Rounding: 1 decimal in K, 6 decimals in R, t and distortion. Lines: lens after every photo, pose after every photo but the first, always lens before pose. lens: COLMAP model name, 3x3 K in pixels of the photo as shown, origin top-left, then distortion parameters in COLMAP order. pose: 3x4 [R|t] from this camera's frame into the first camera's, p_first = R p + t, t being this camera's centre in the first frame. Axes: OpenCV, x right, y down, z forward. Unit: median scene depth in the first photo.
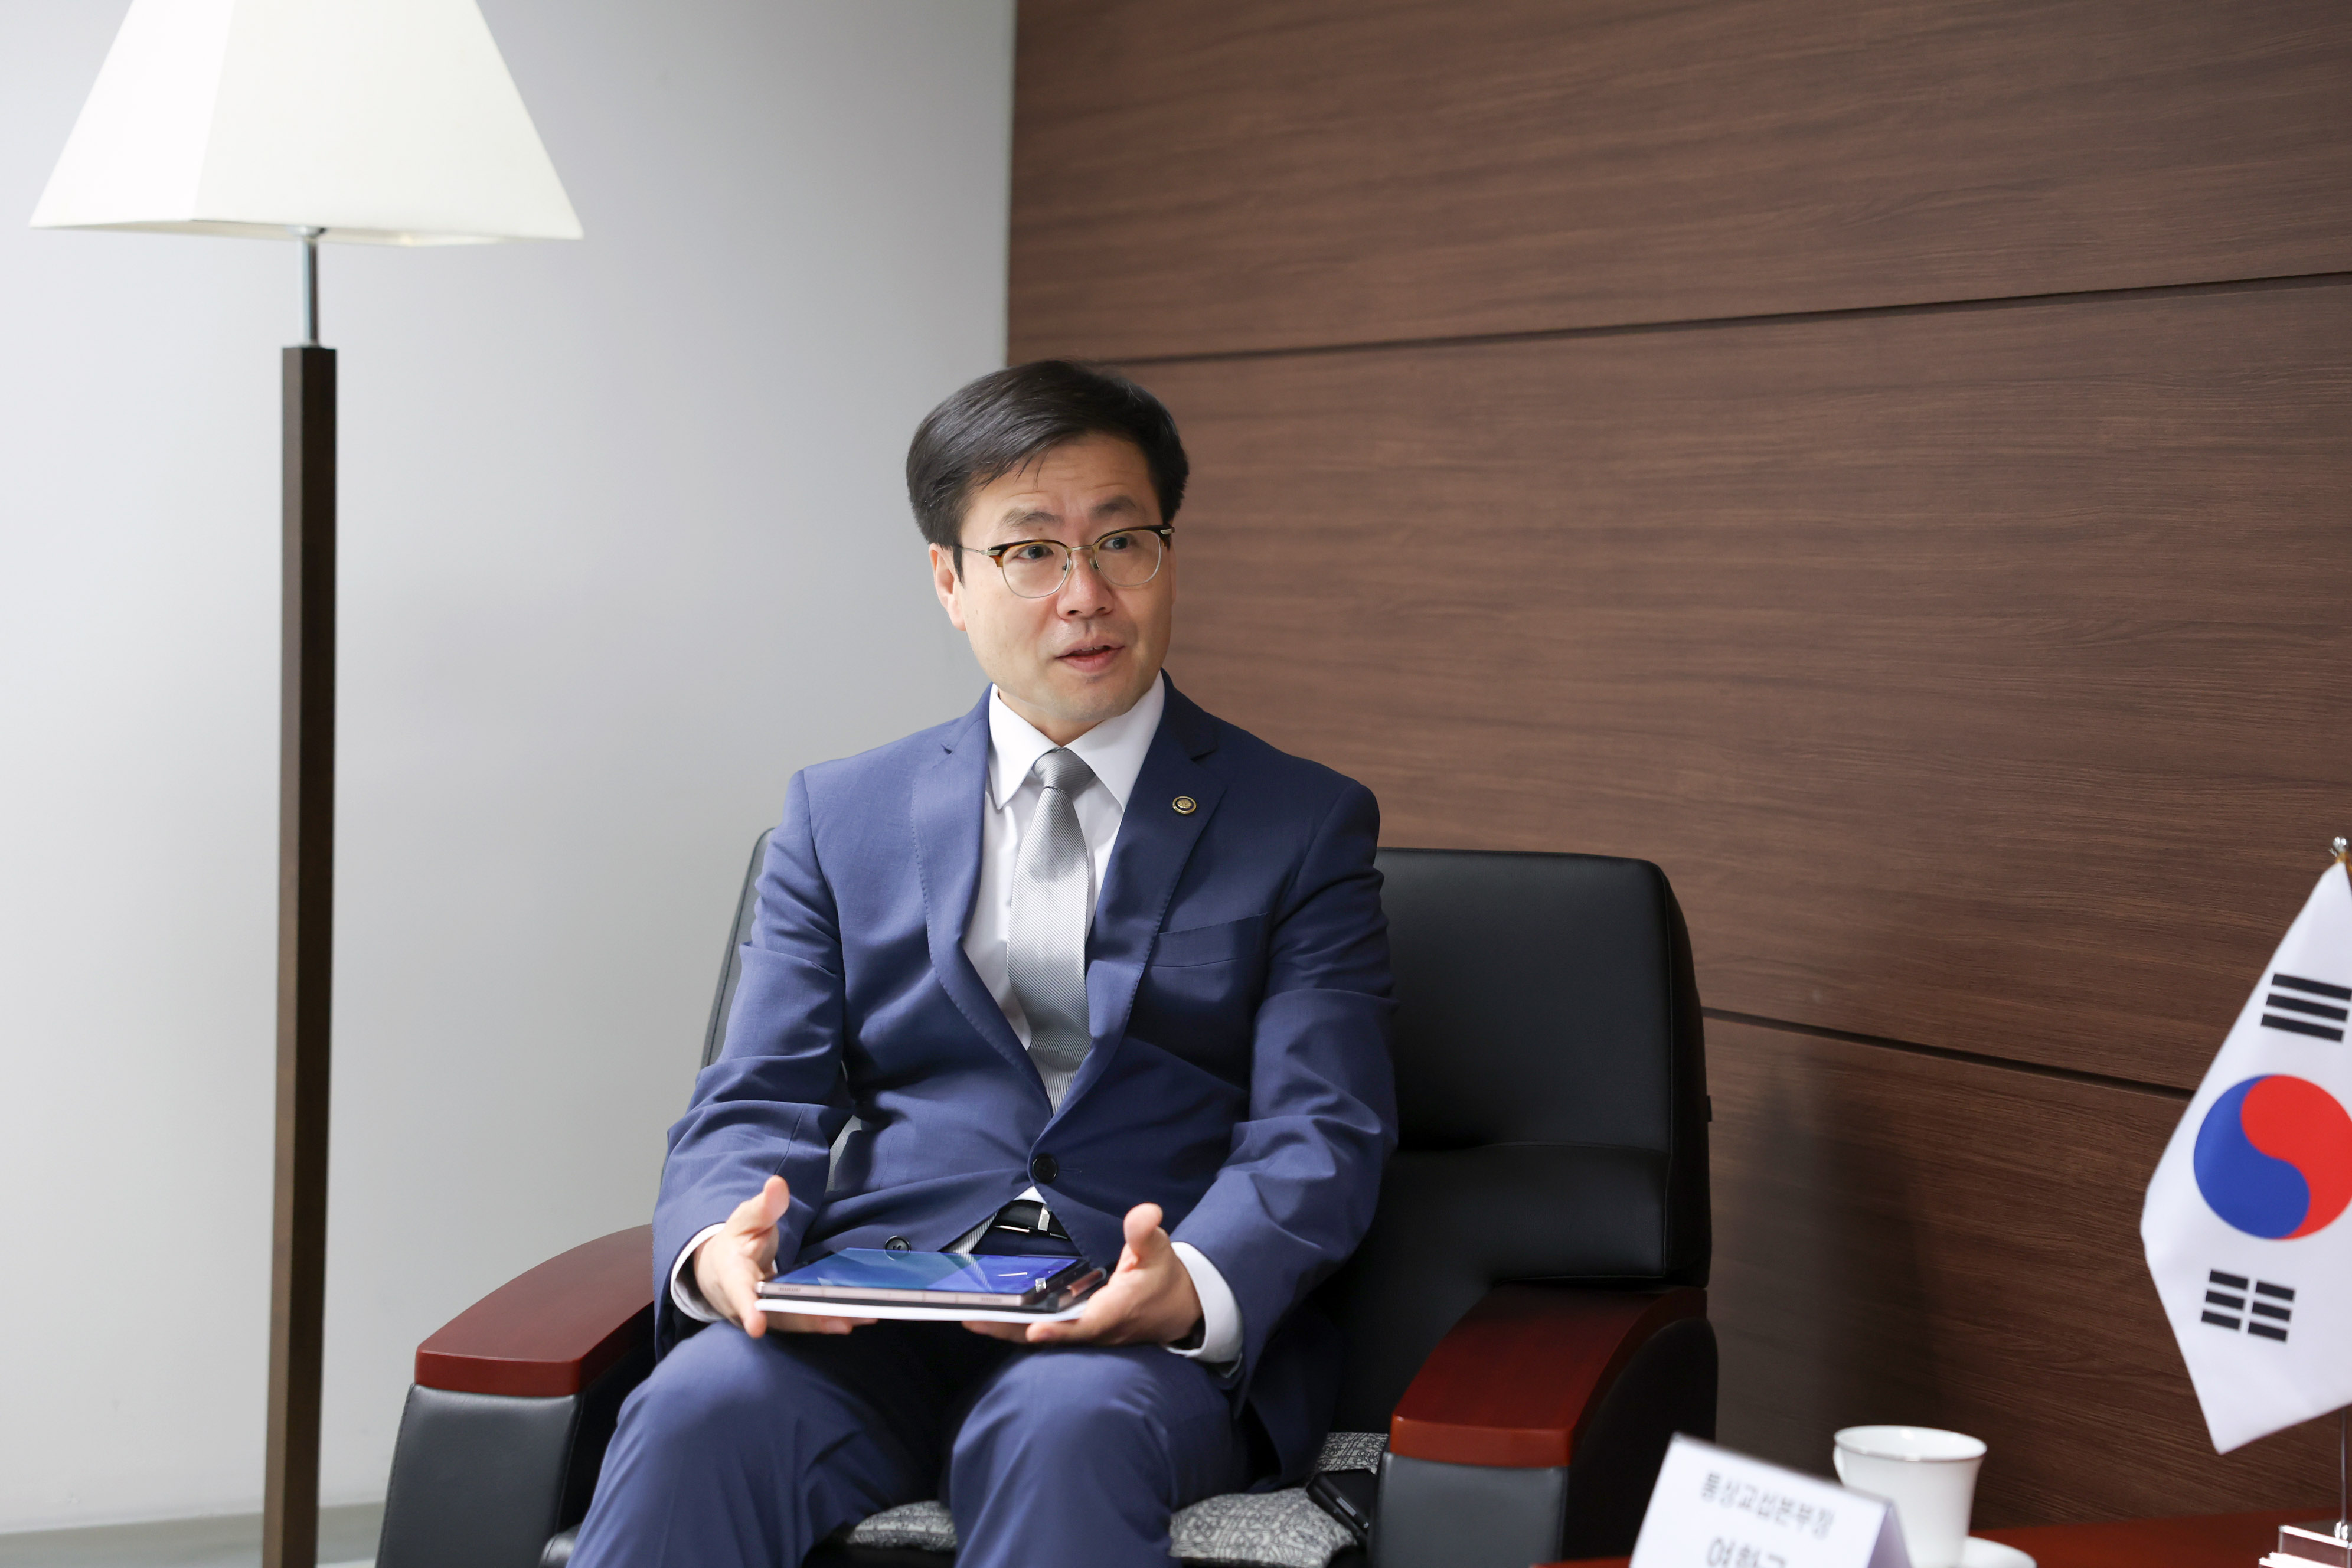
lens RADIAL K [[4296.7, 0, 1162.3], [0, 4296.7, 787.0], [0, 0, 1]] dist [0.226389, 0.000000]
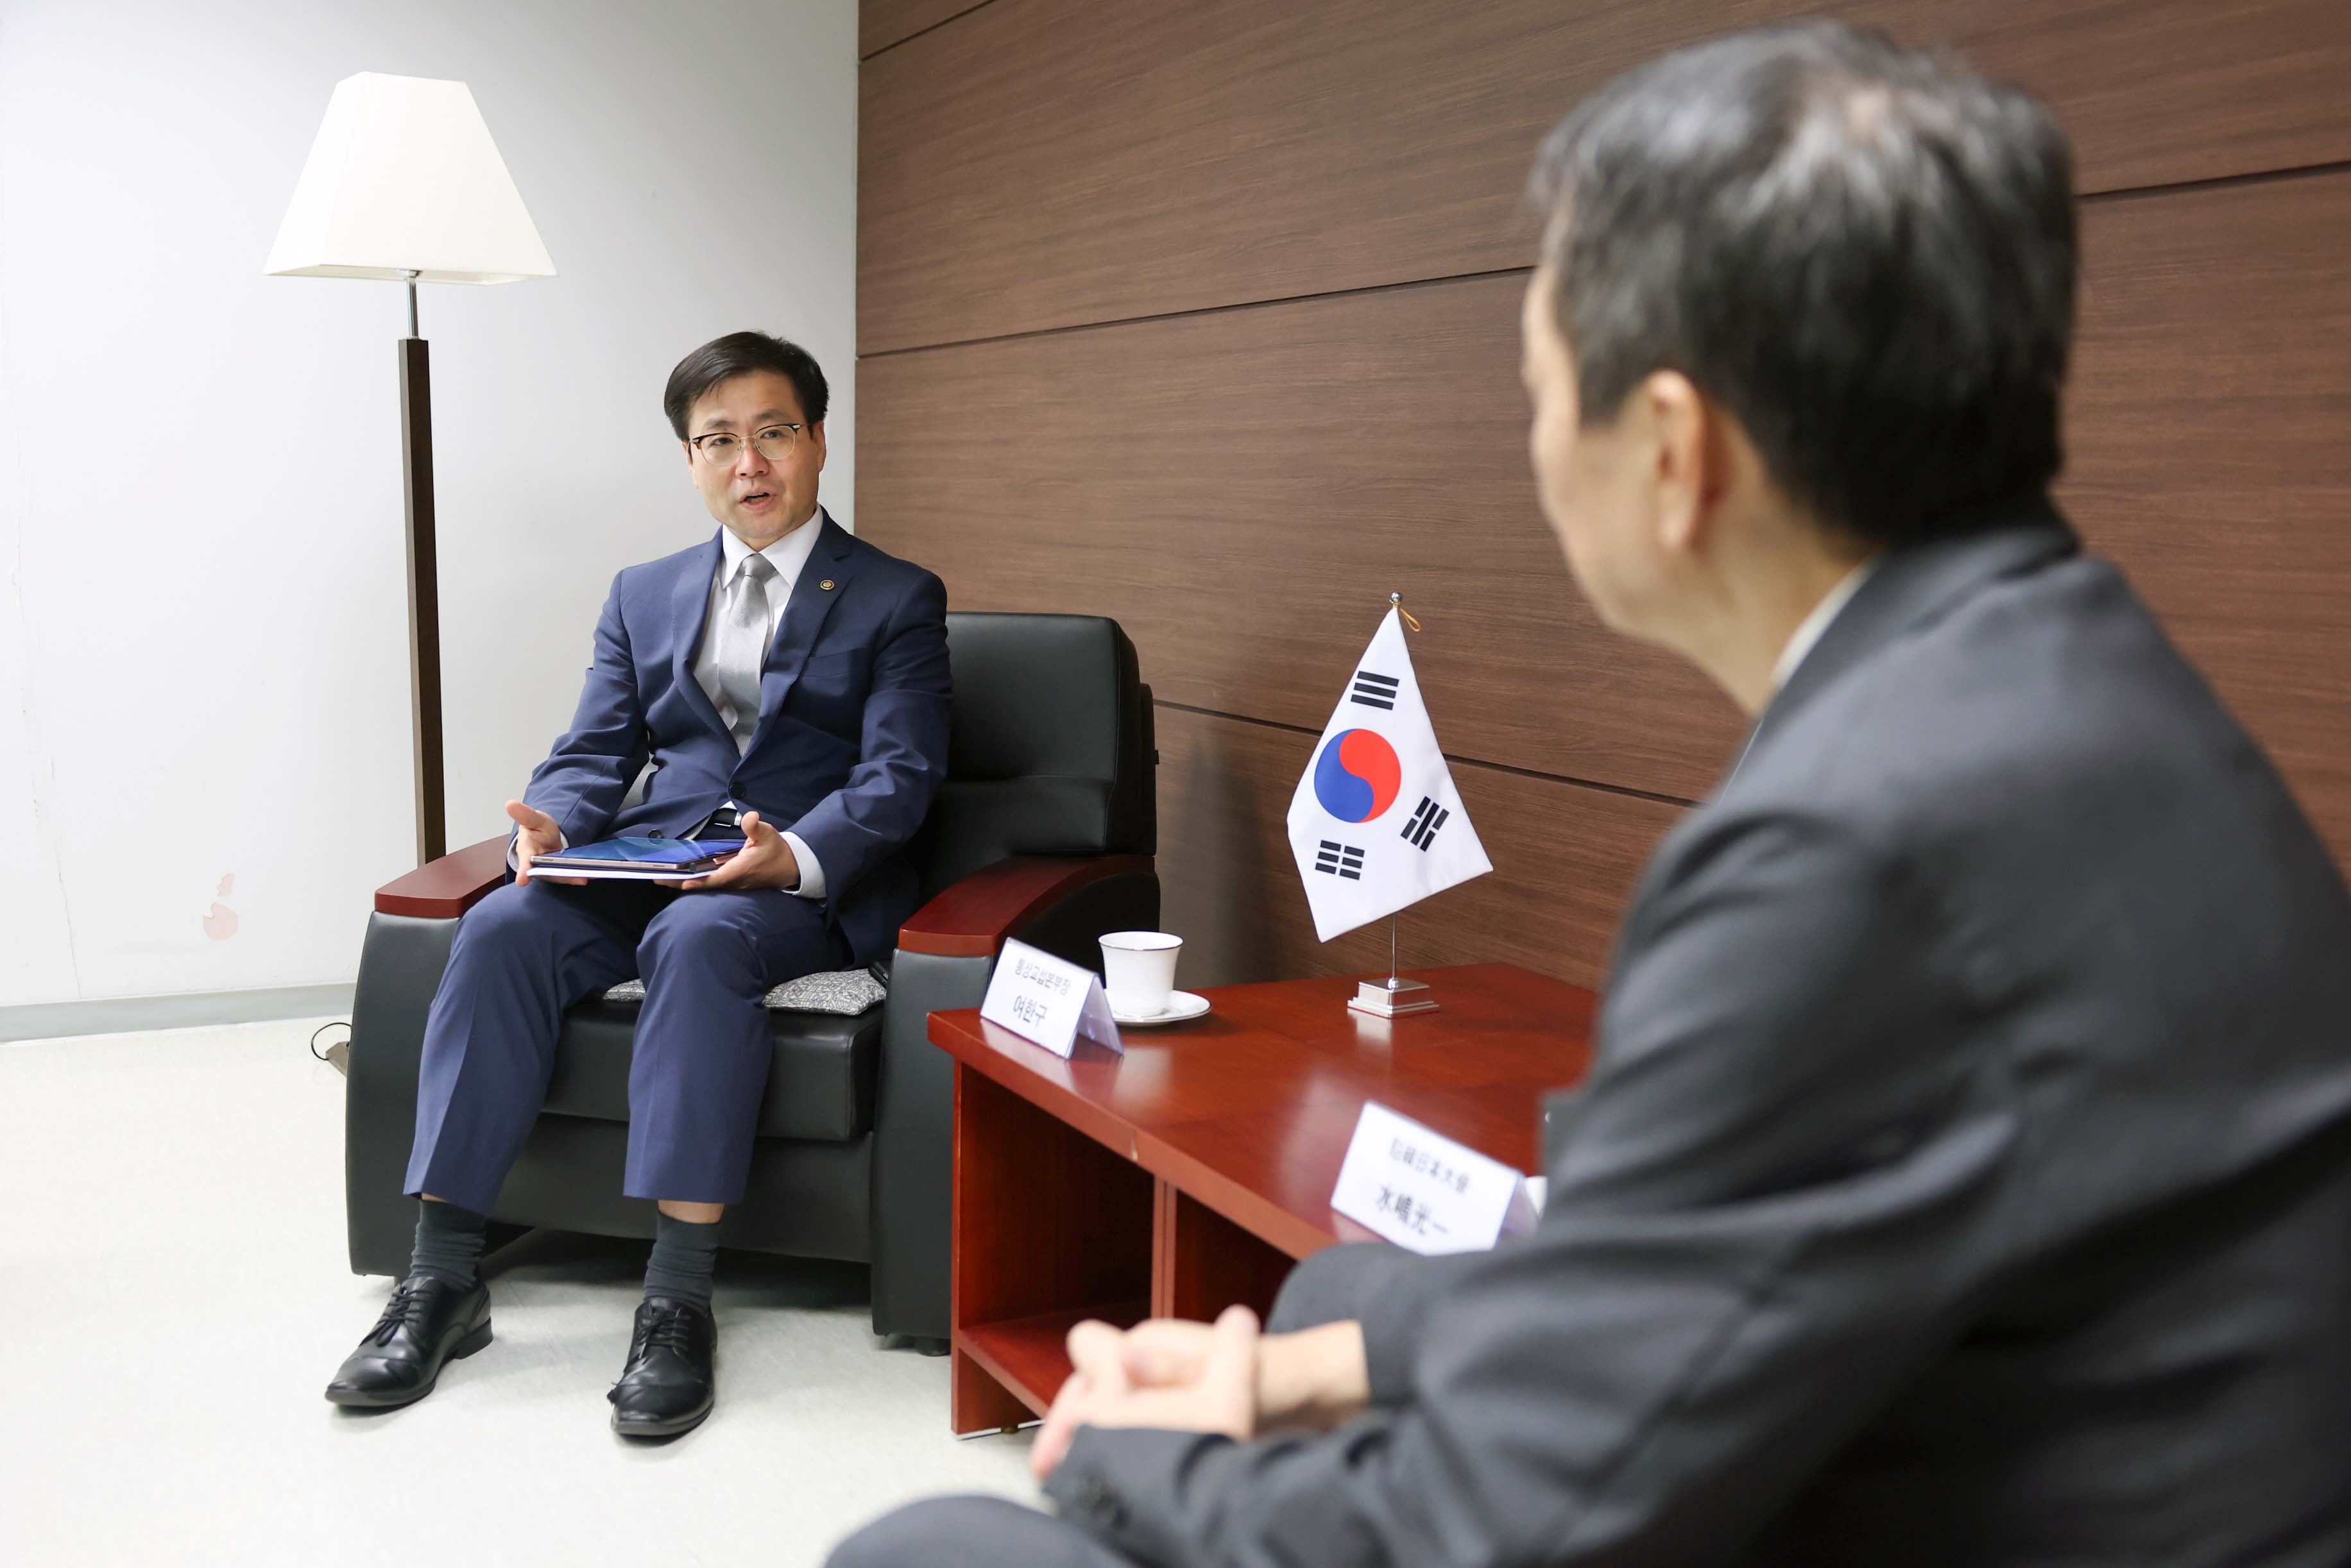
lens RADIAL K [[2168.6, 0, 1195.7], [0, 2168.6, 791.5], [0, 0, 1]] dist [-0.003530, 0.000000]
pose [[0.999967, -0.005513, 0.005955, 0.147116], [0.004991, 0.996415, 0.084451, 0.013516], [-0.006399, -0.084419, 0.996410, 0.104384]]
